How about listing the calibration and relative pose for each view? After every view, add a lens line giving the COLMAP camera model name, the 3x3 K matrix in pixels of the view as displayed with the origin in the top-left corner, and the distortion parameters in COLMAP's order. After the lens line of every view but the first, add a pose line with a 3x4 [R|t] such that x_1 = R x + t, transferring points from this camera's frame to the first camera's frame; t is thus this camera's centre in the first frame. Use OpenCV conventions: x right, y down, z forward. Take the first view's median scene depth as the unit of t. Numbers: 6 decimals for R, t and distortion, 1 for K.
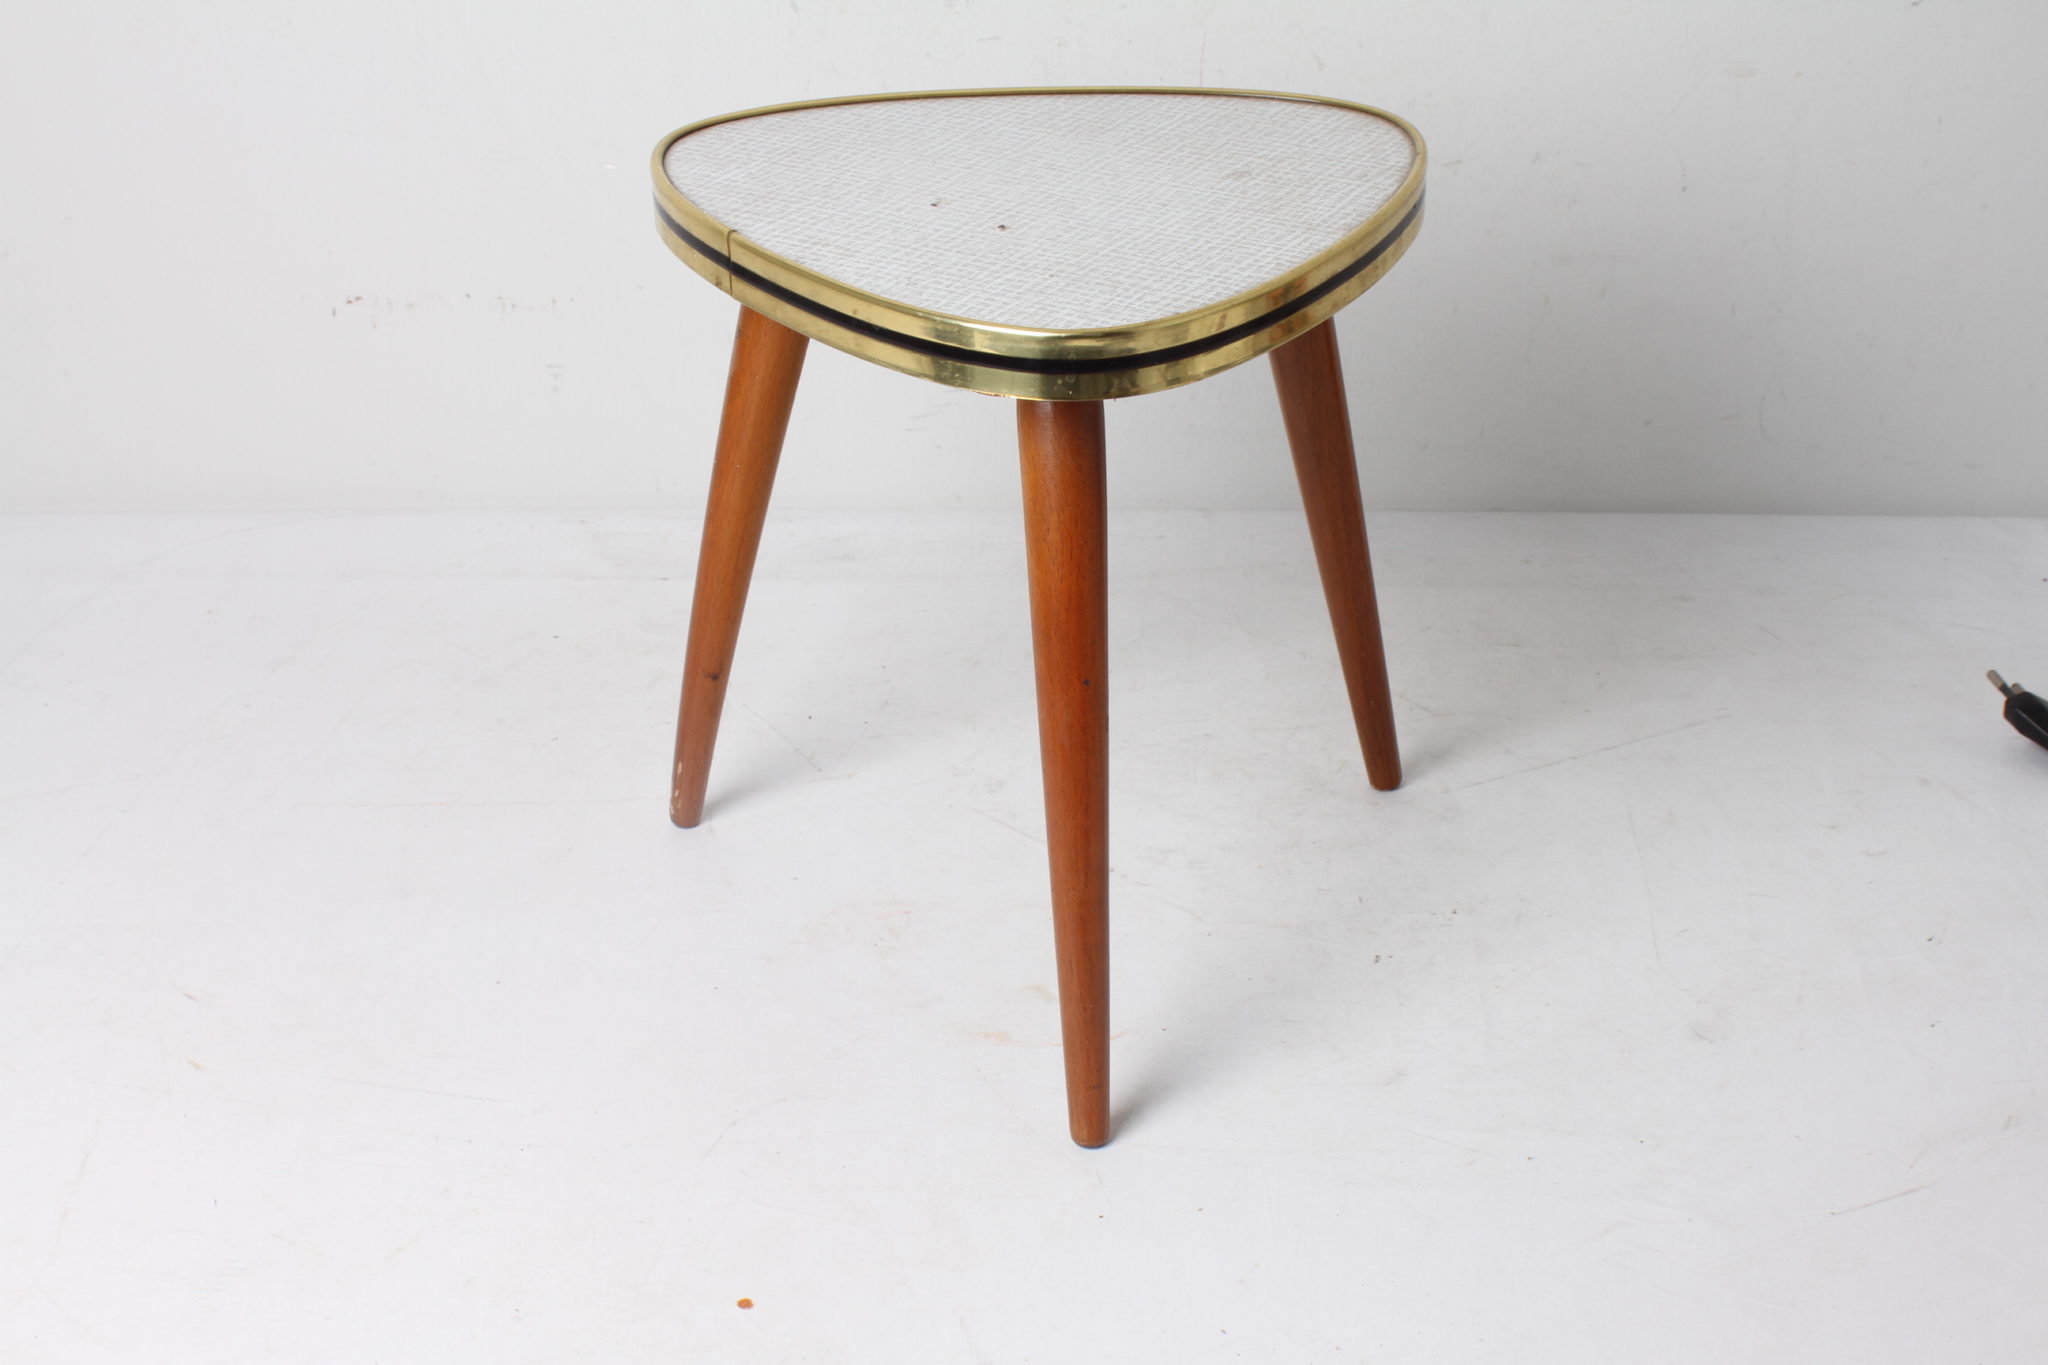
lens RADIAL K [[3592.1, 0, 1023.9], [0, 3592.1, 696.8], [0, 0, 1]] dist [-0.062280, 0.000000]
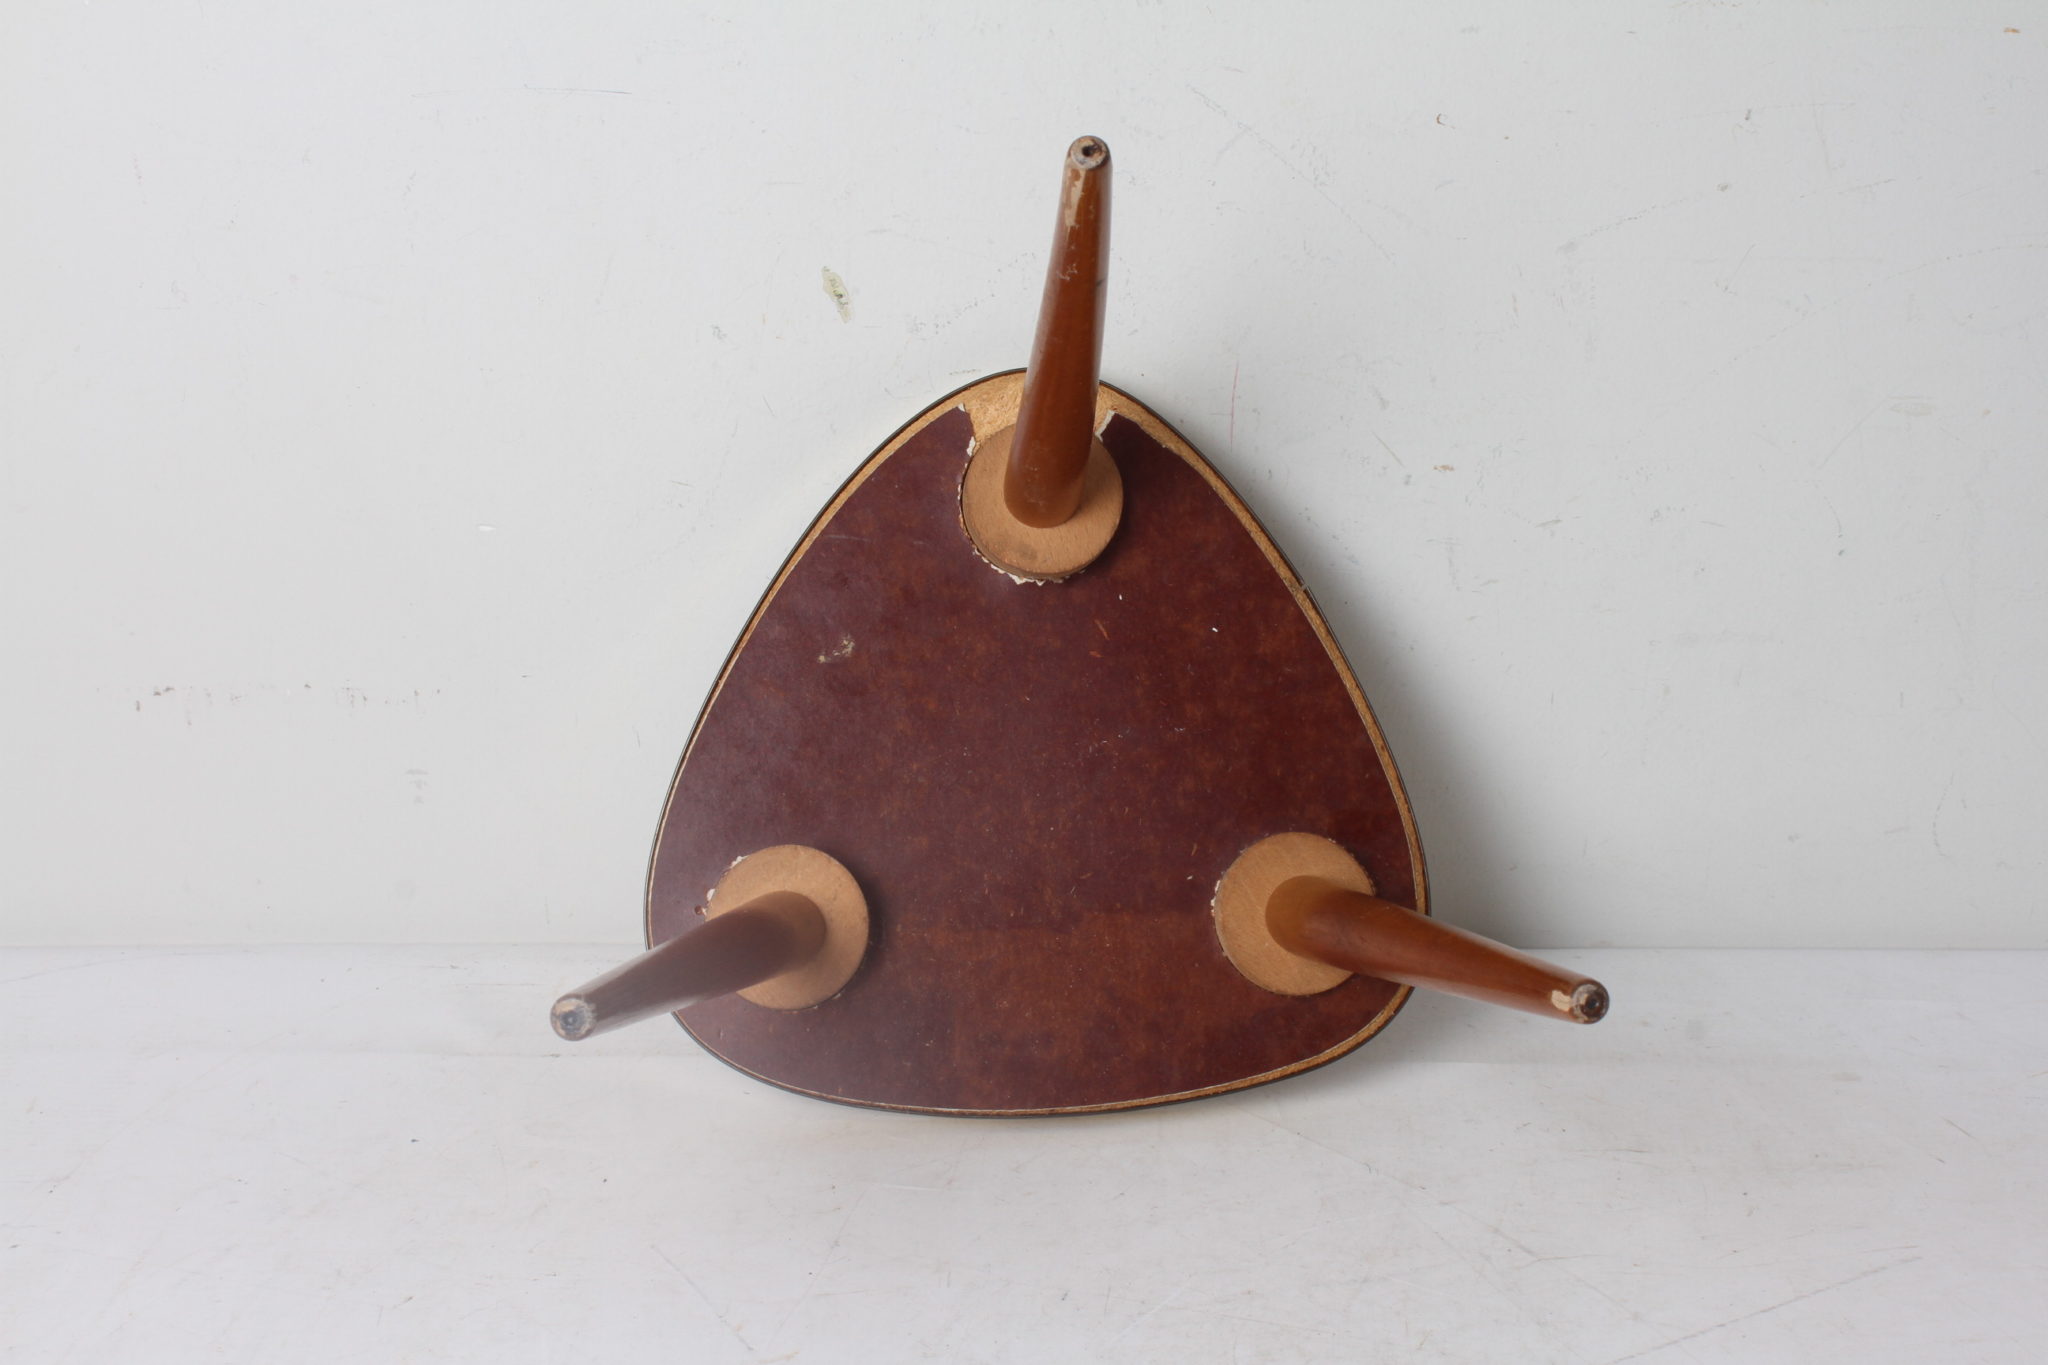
lens RADIAL K [[3869.8, 0, 1025.2], [0, 3869.8, 635.7], [0, 0, 1]] dist [-0.025209, 0.000000]
pose [[0.999957, -0.002849, 0.008796, -0.004316], [0.003168, 0.999332, -0.036412, -0.100825], [-0.008686, 0.036438, 0.999298, 0.158658]]
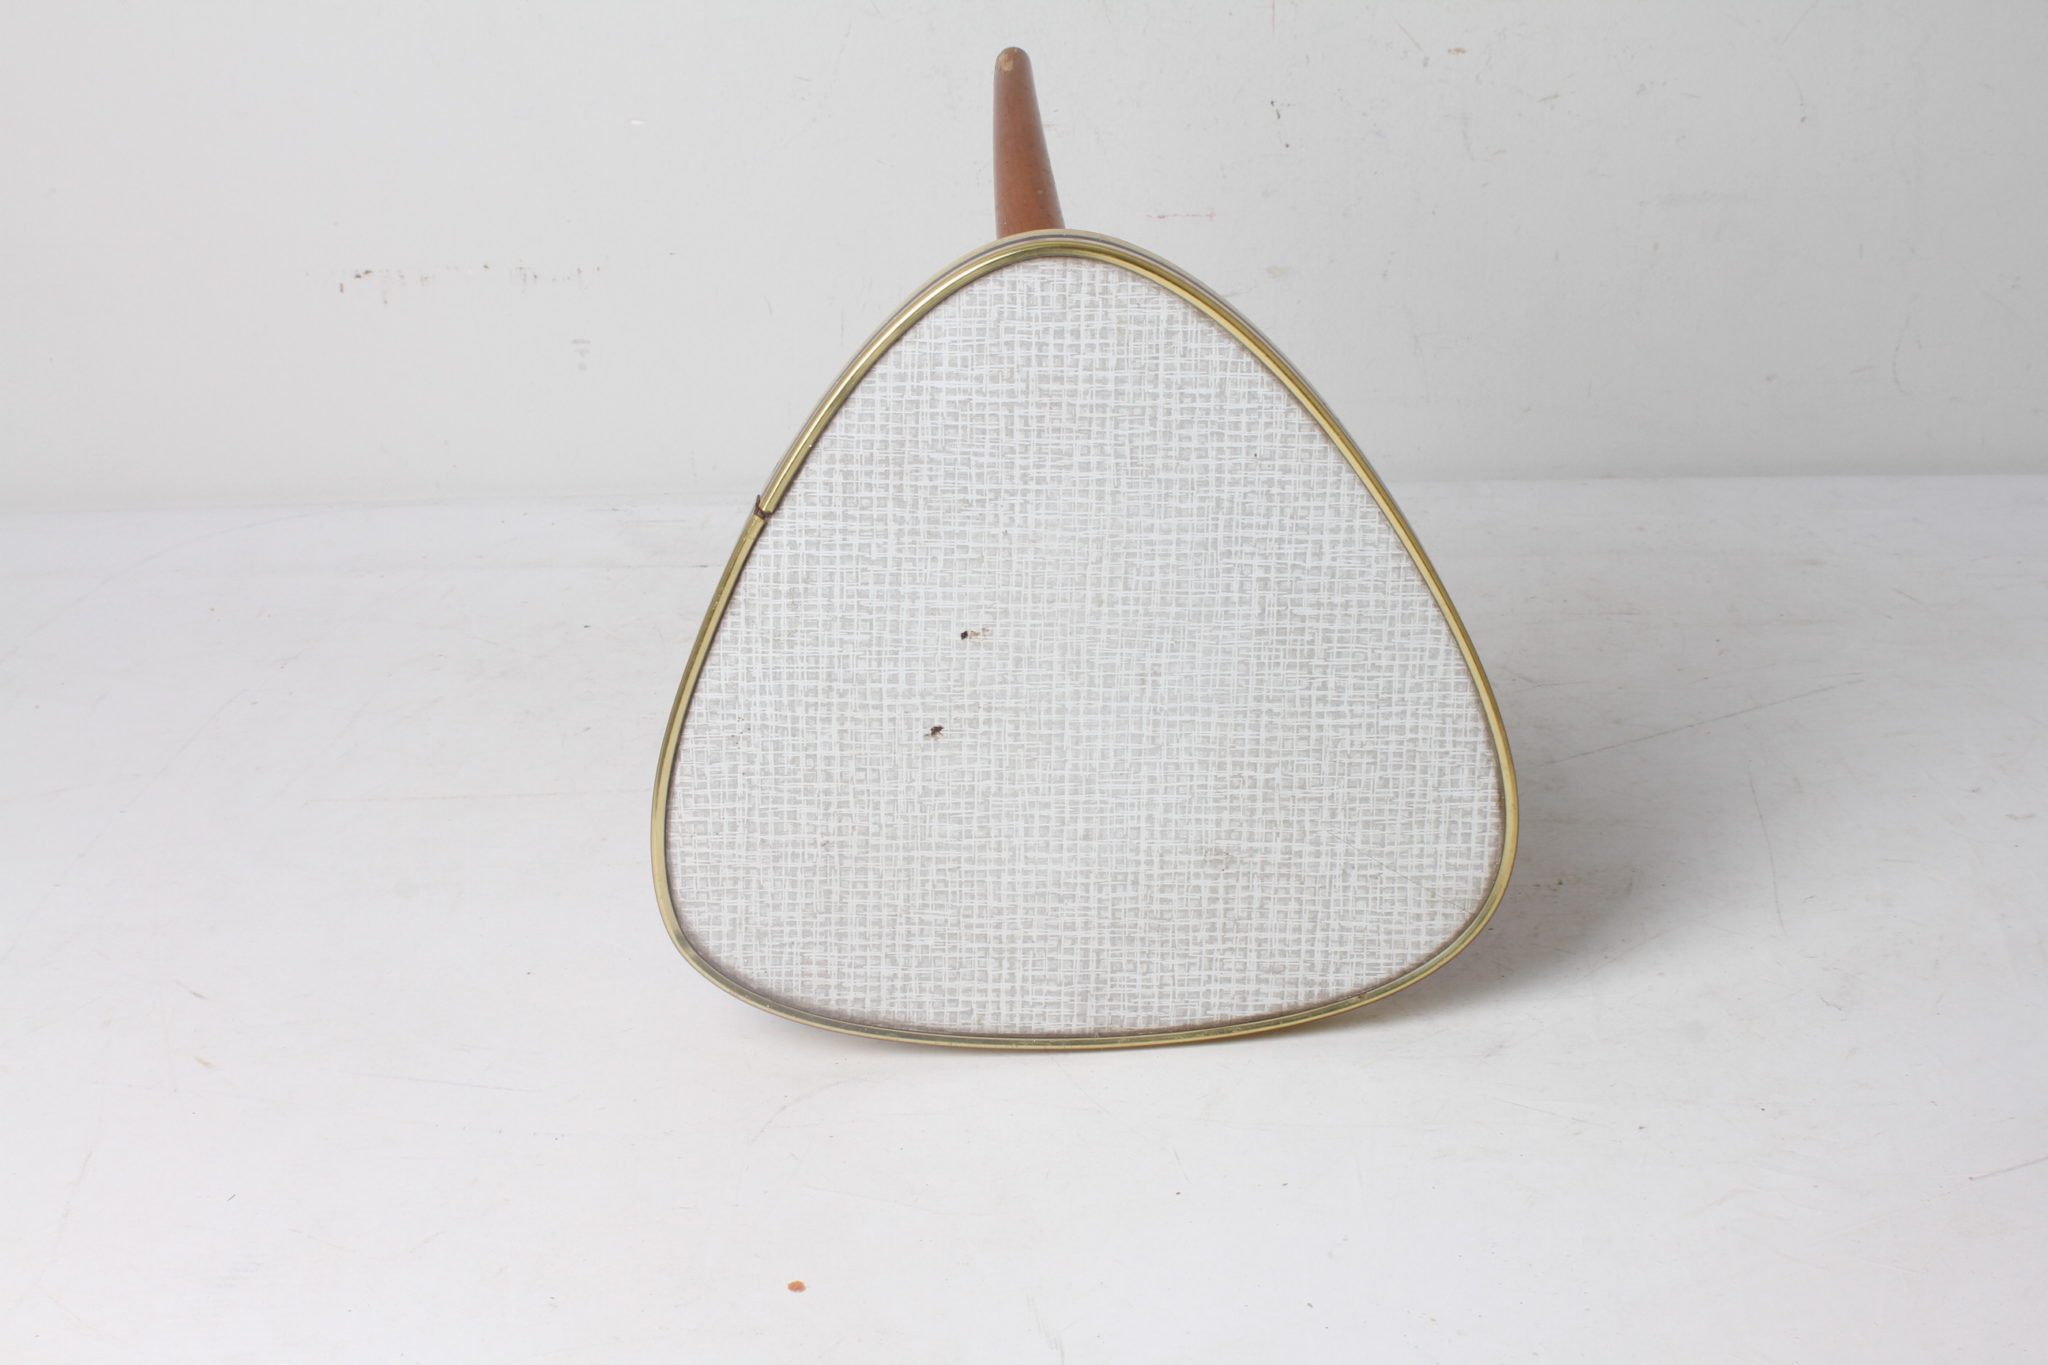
lens RADIAL K [[4101.0, 0, 1027.5], [0, 4101.0, 689.1], [0, 0, 1]] dist [-0.006668, 0.000000]
pose [[0.999519, -0.019602, -0.024041, 0.008576], [0.018702, 0.999137, -0.037098, 0.042808], [0.024748, 0.036631, 0.999022, -0.054618]]
